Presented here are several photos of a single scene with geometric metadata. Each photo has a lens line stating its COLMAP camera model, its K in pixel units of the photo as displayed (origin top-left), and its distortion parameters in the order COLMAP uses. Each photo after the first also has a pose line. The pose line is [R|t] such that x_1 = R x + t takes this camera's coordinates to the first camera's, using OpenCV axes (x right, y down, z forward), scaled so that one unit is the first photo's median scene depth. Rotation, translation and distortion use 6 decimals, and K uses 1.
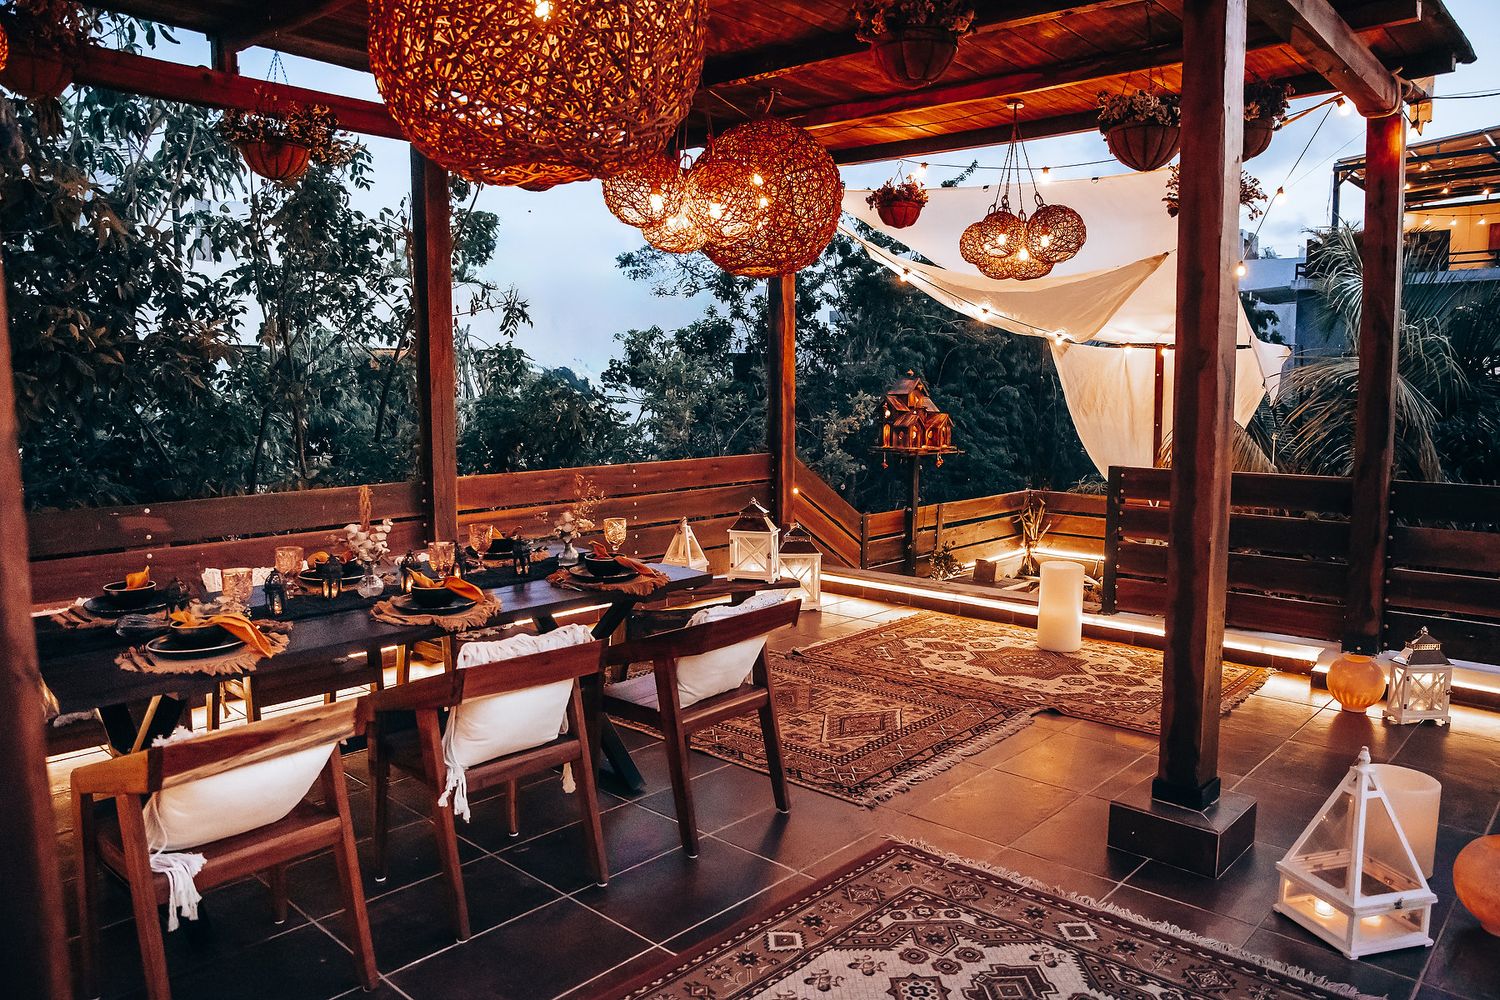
lens RADIAL K [[1044.9, 0, 751.0], [0, 1044.9, 502.5], [0, 0, 1]] dist [-0.105990, 0.078512]
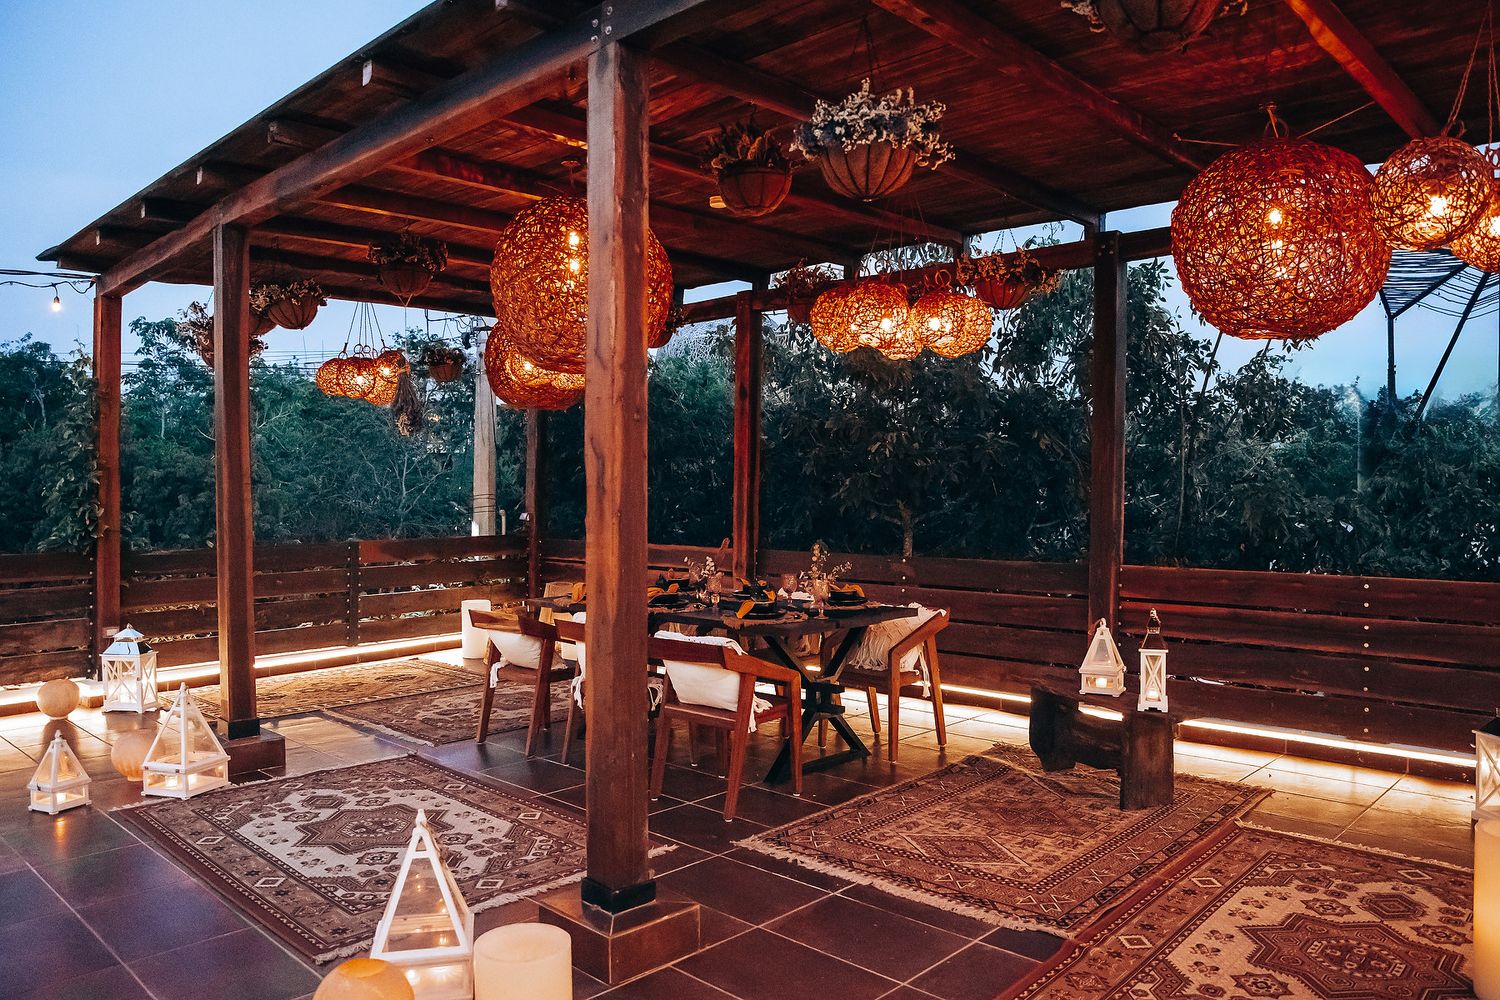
lens RADIAL K [[1064.7, 0, 752.9], [0, 1064.7, 504.7], [0, 0, 1]] dist [-0.111183, 0.087118]
pose [[-0.018641, 0.017268, -0.999677, 0.904232], [-0.110339, 0.993708, 0.019222, -0.072905], [0.993719, 0.110661, -0.016619, 0.710452]]
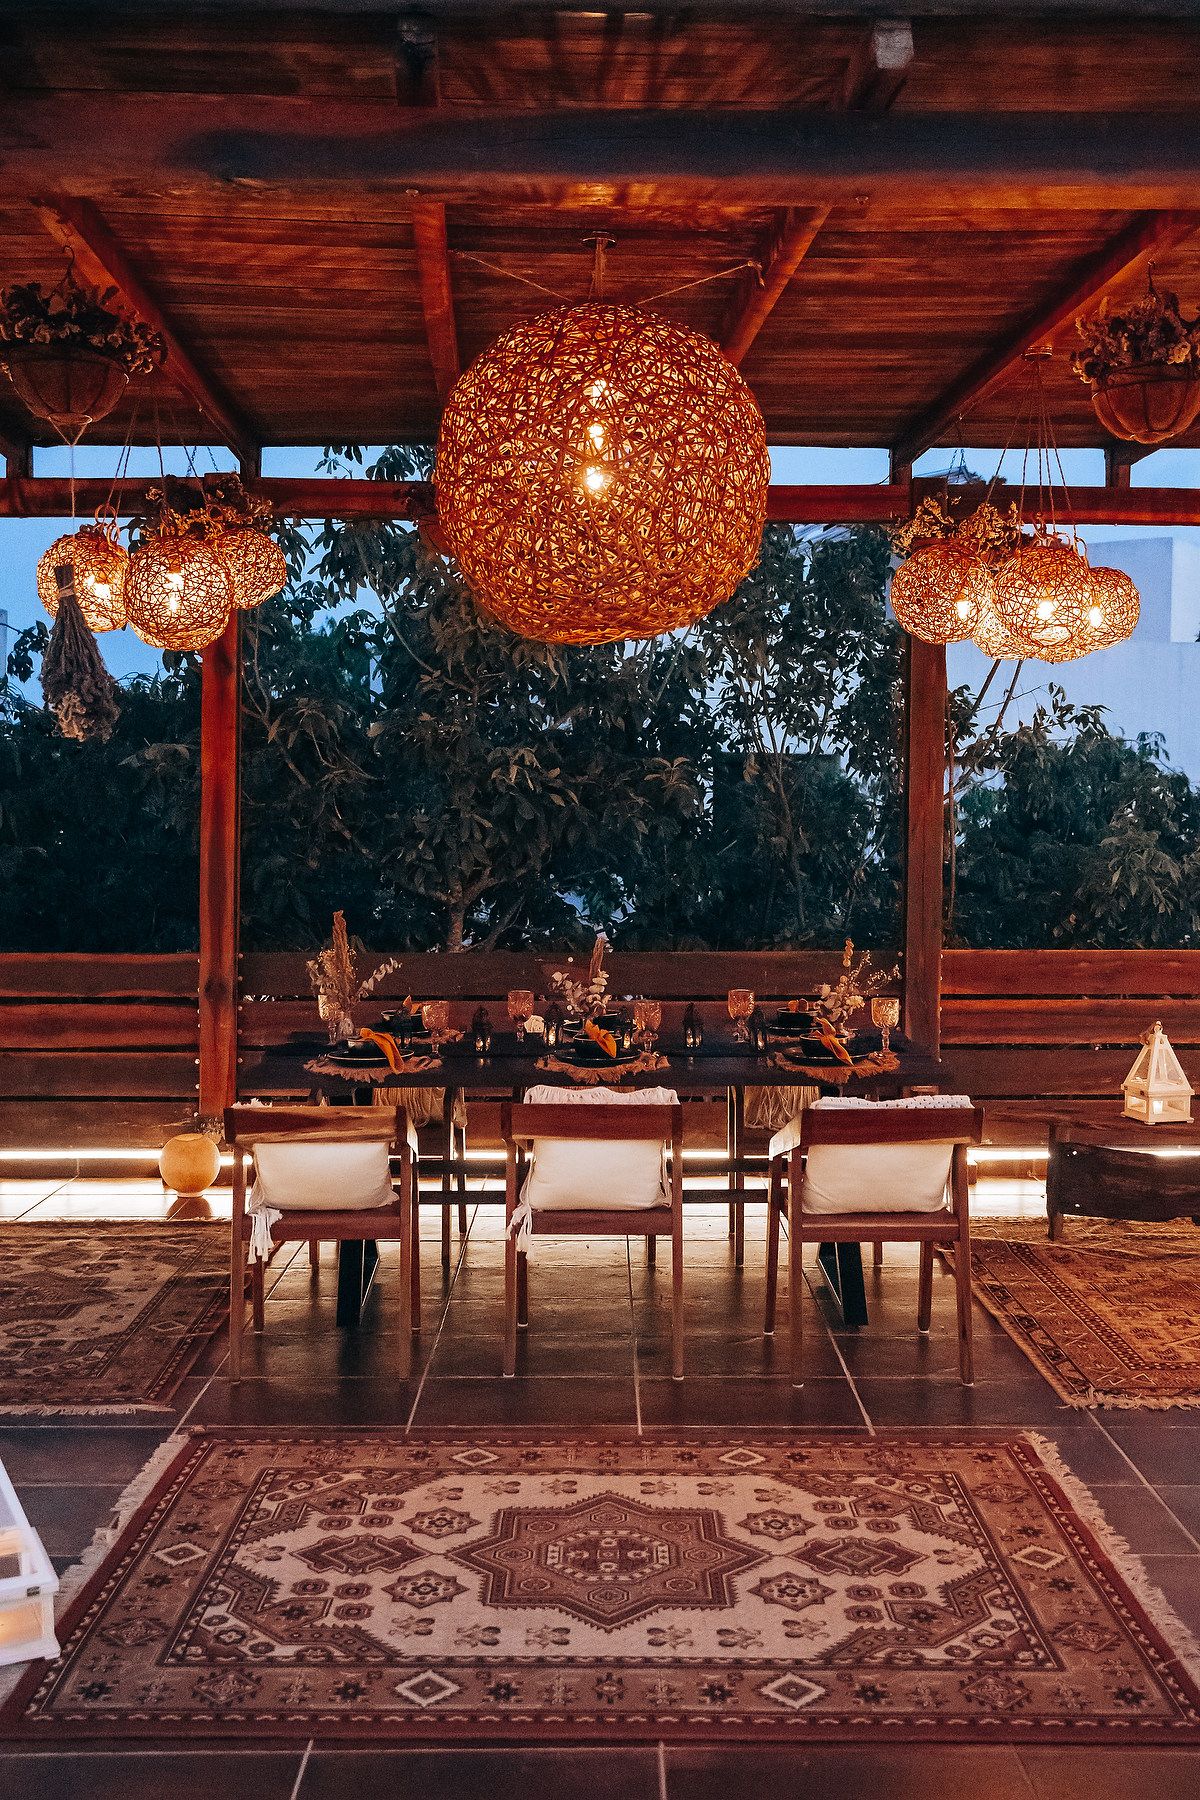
lens RADIAL K [[1787.5, 0, 593.7], [0, 1787.5, 898.4], [0, 0, 1]] dist [-0.042425, 0.112016]
pose [[0.675934, 0.035943, -0.736085, 0.573105], [-0.085416, 0.995899, -0.029806, -0.000634], [0.731996, 0.083020, 0.676232, -0.098510]]
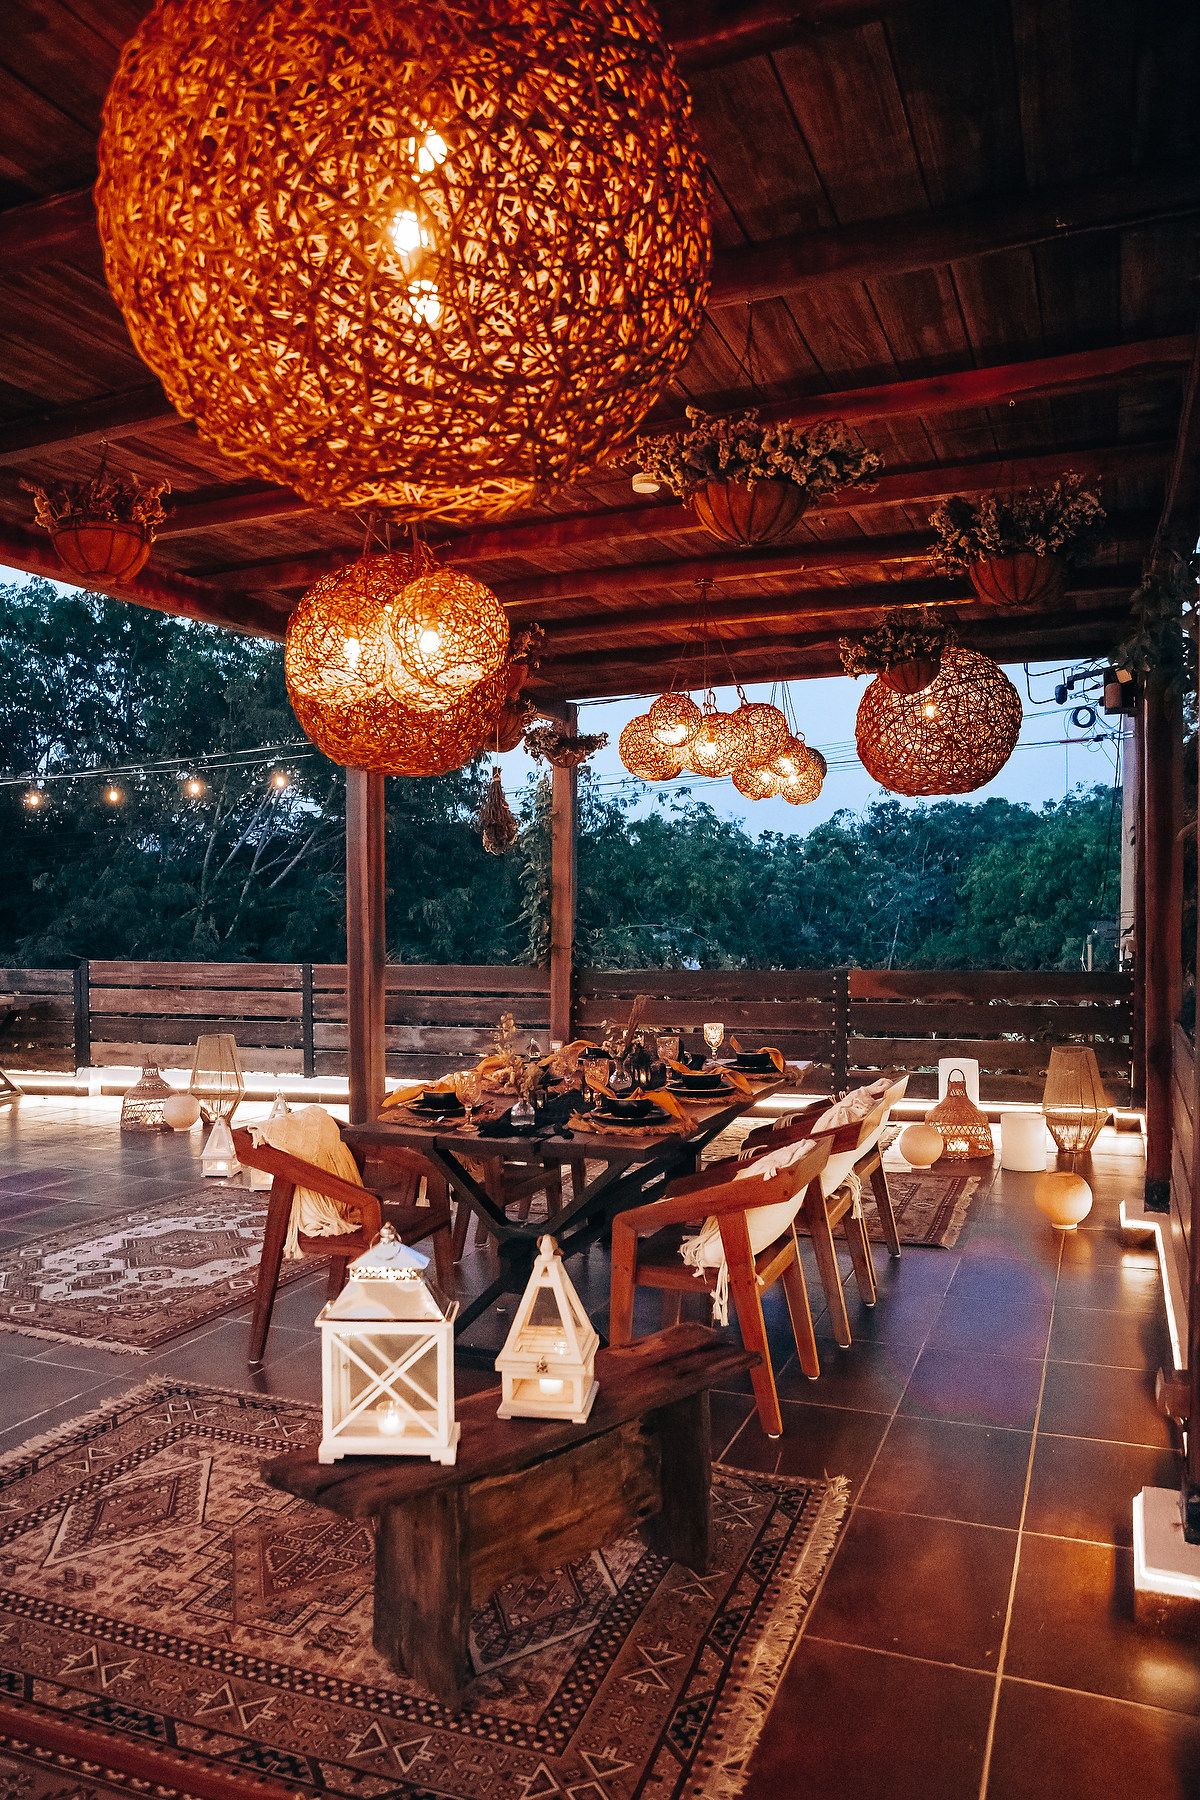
lens RADIAL K [[1267.7, 0, 600.5], [0, 1267.7, 902.3], [0, 0, 1]] dist [-0.107103, 0.080883]
pose [[-0.938138, 0.011412, -0.346074, 0.086740], [-0.028491, 0.993524, 0.109997, -0.174681], [0.345088, 0.113052, -0.931737, 1.487398]]
